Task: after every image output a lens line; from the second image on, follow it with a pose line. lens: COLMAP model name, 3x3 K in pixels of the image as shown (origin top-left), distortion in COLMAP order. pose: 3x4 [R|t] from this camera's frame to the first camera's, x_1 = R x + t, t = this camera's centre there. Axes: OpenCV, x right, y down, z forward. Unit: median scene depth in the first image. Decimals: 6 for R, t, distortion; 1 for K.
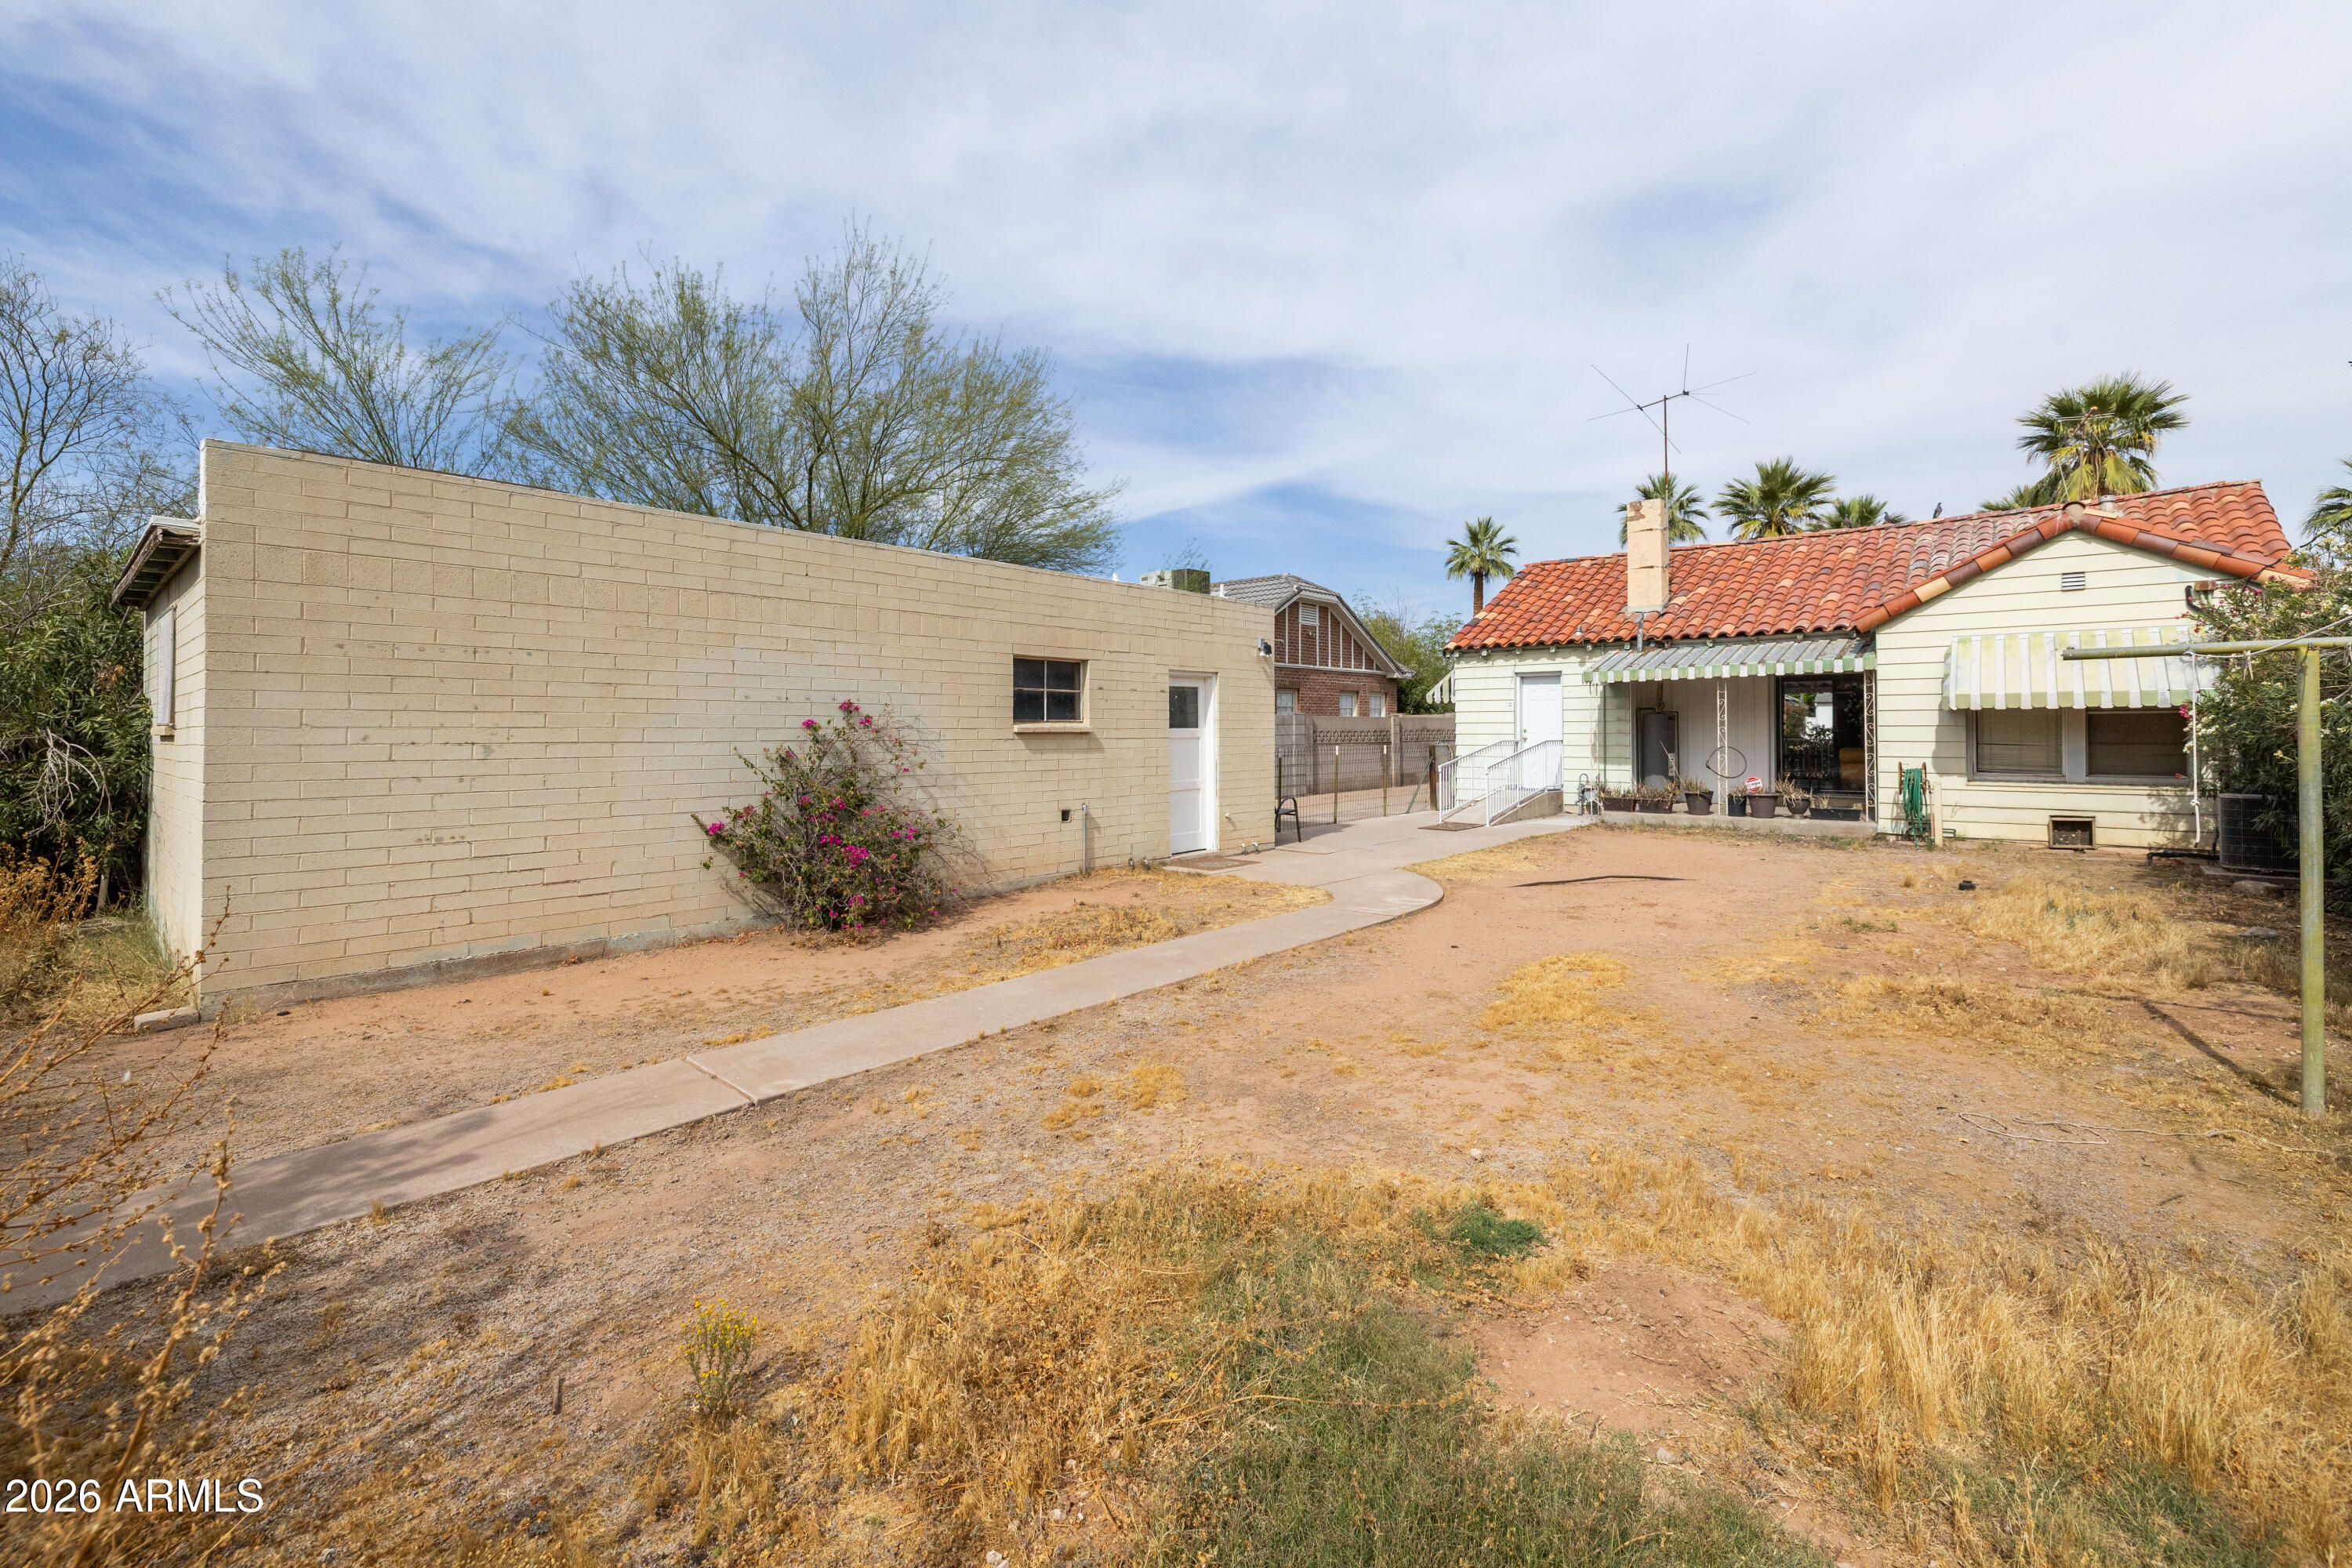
lens RADIAL K [[964.8, 0, 1167.3], [0, 964.8, 720.2], [0, 0, 1]] dist [-0.000051, -0.000372]
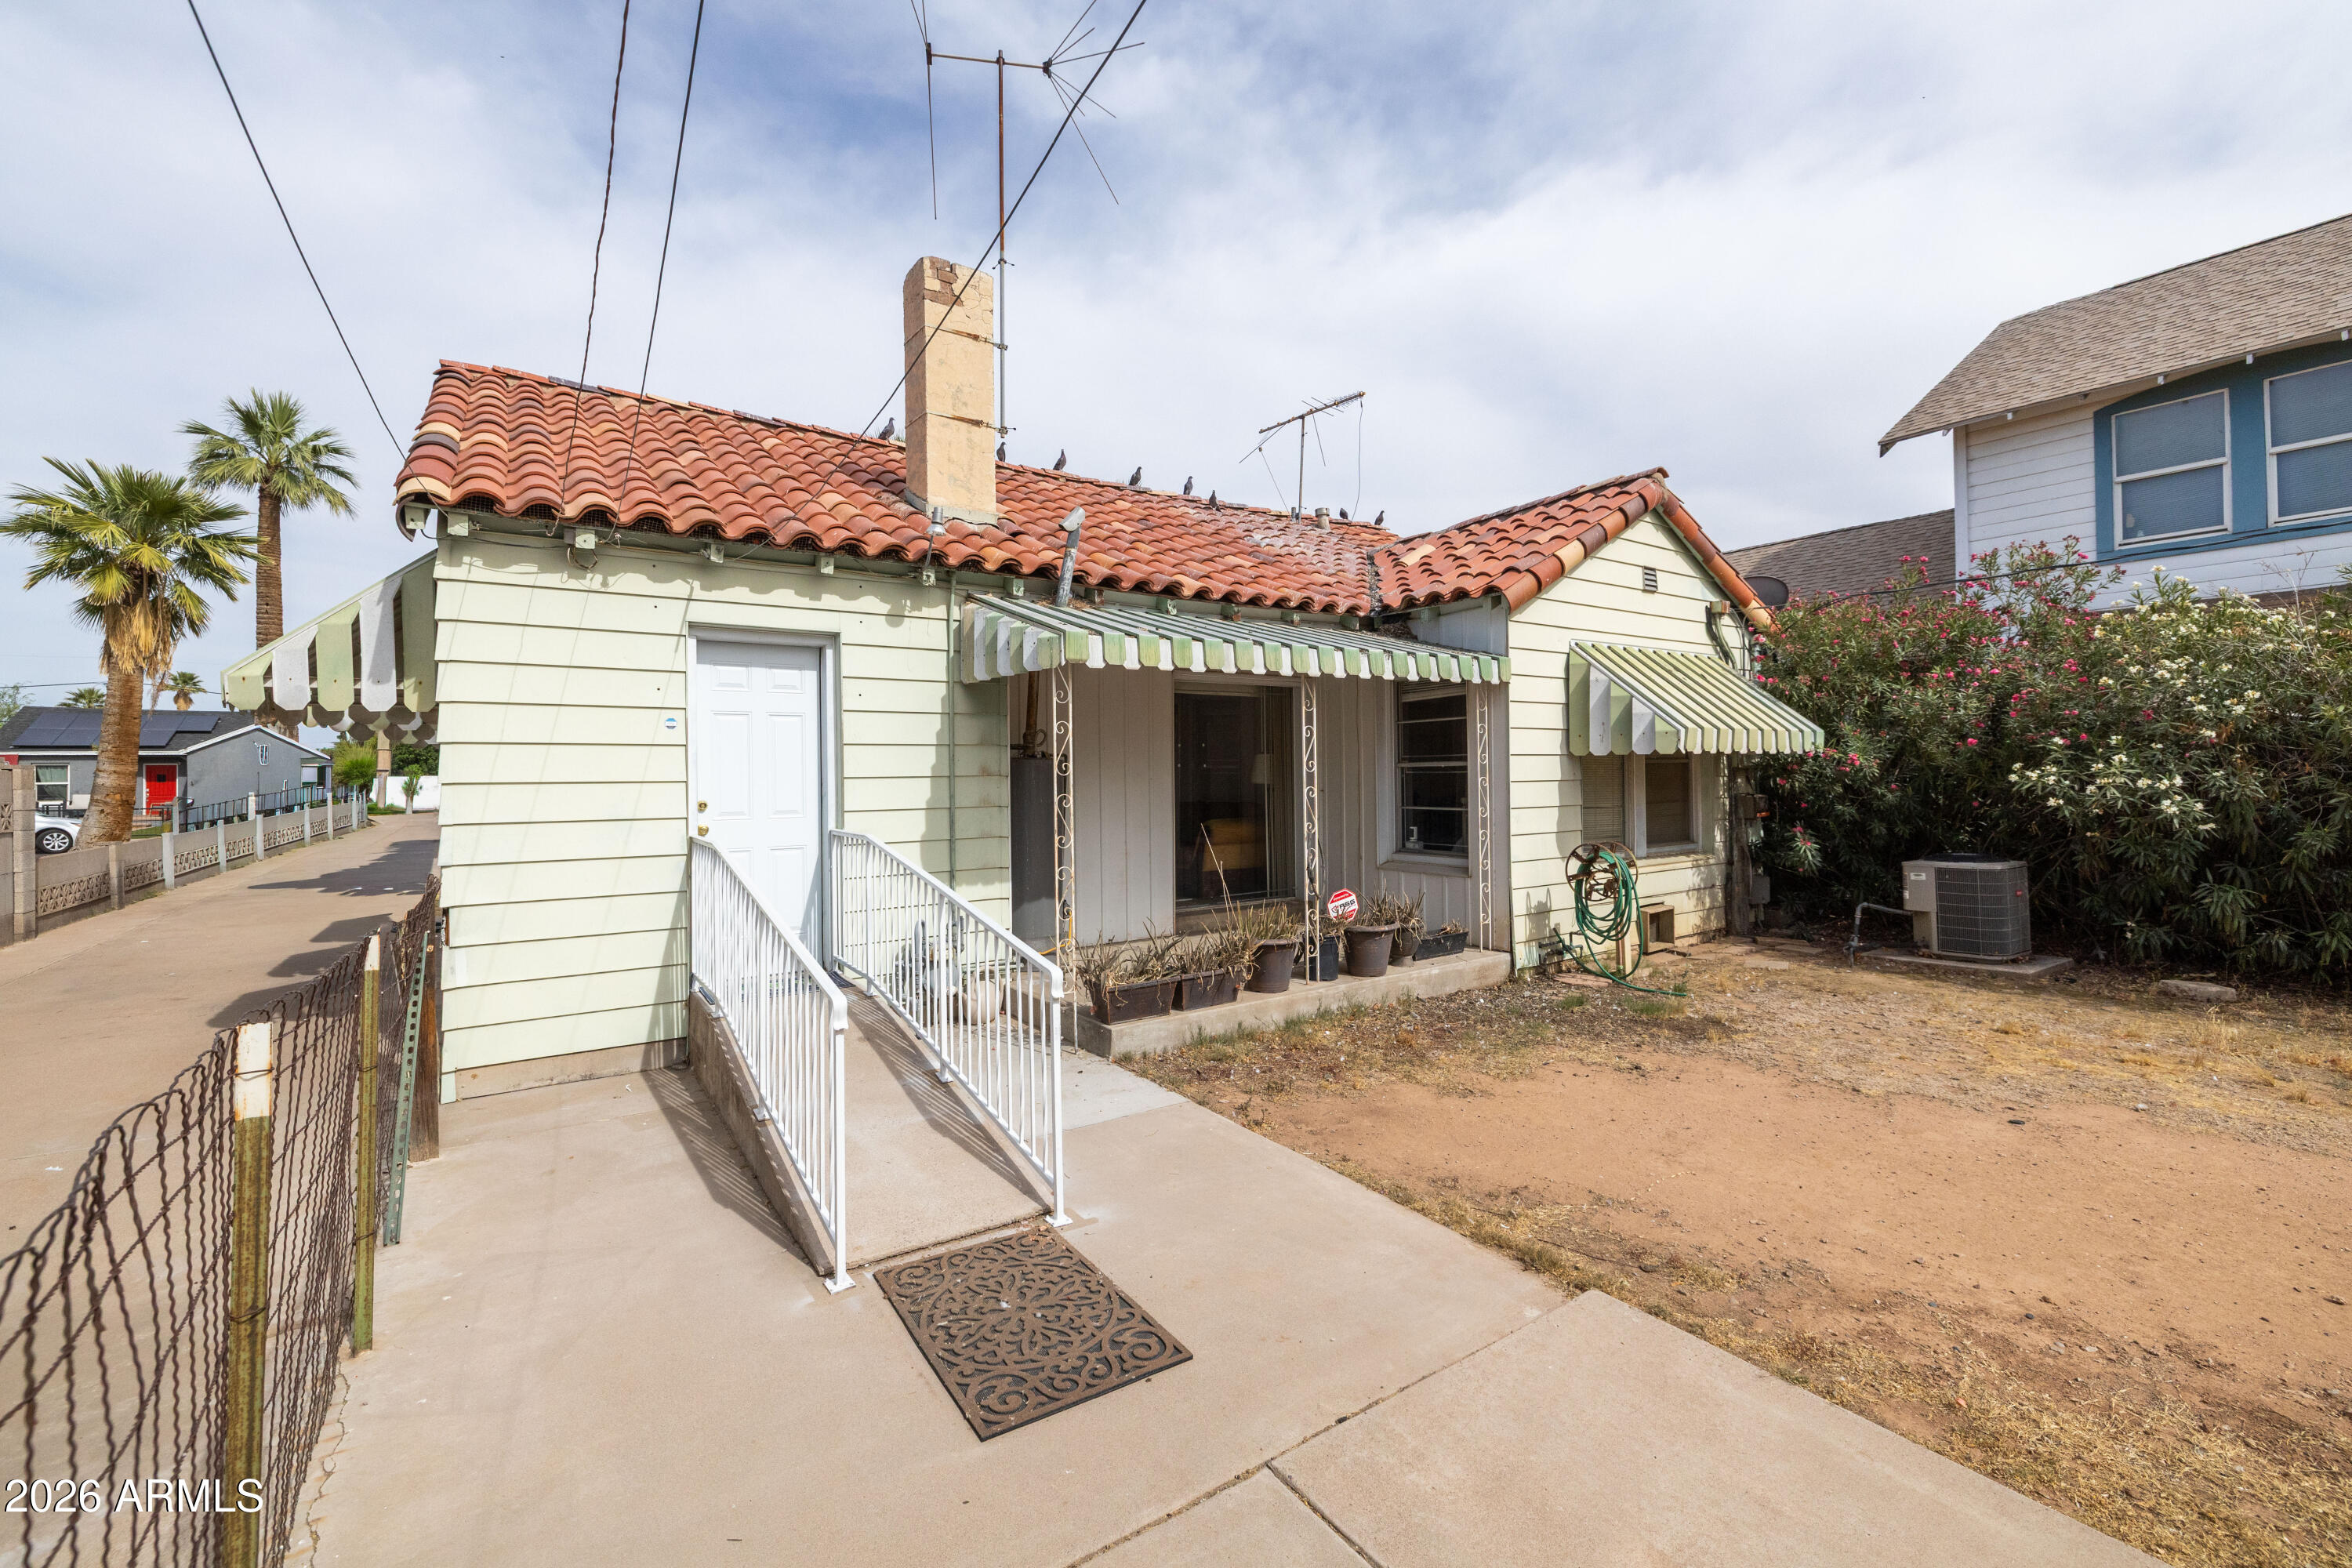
lens RADIAL K [[964.8, 0, 1103.9], [0, 964.8, 766.2], [0, 0, 1]] dist [-0.000051, -0.000372]
pose [[0.250691, 0.011382, 0.968000, 0.124342], [0.004441, 0.999907, -0.012907, 0.003318], [-0.968057, 0.007534, 0.250617, 1.088875]]
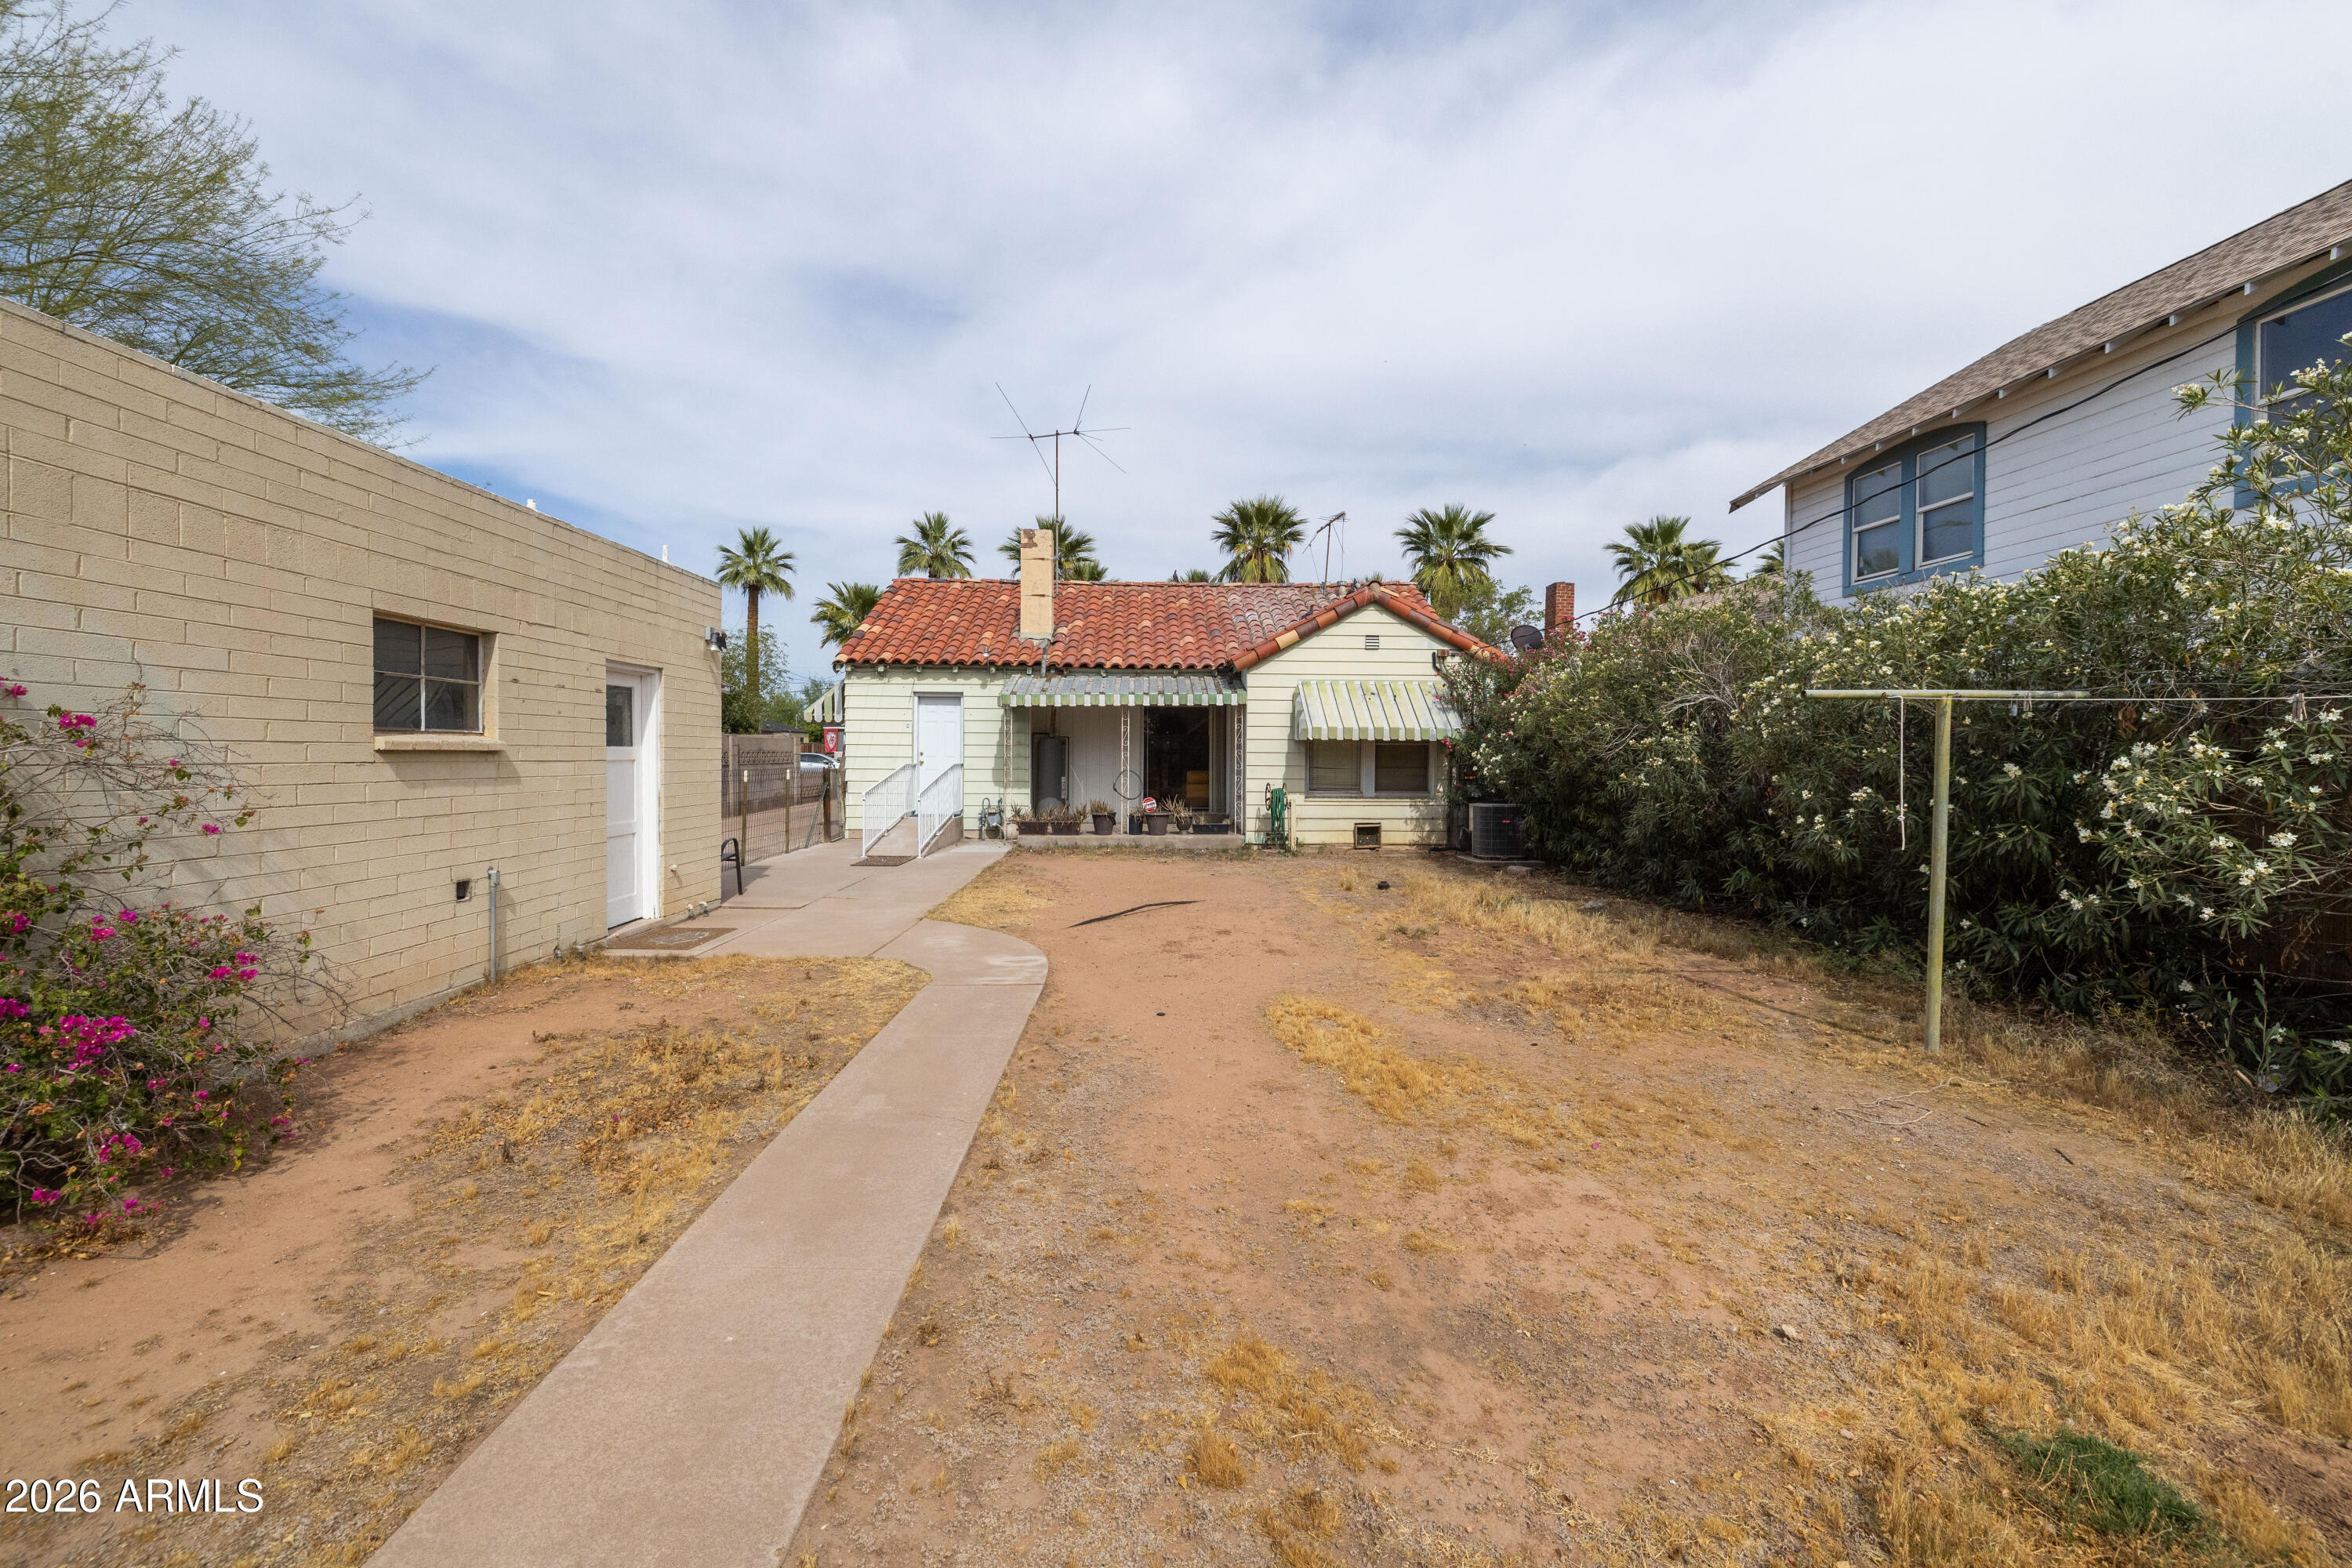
lens RADIAL K [[964.8, 0, 1115.2], [0, 964.8, 762.2], [0, 0, 1]] dist [-0.000051, -0.000372]
pose [[0.748423, 0.002670, 0.663217, -0.158026], [-0.016012, 0.999773, 0.014045, 0.003986], [-0.663029, -0.021131, 0.748296, 0.229647]]
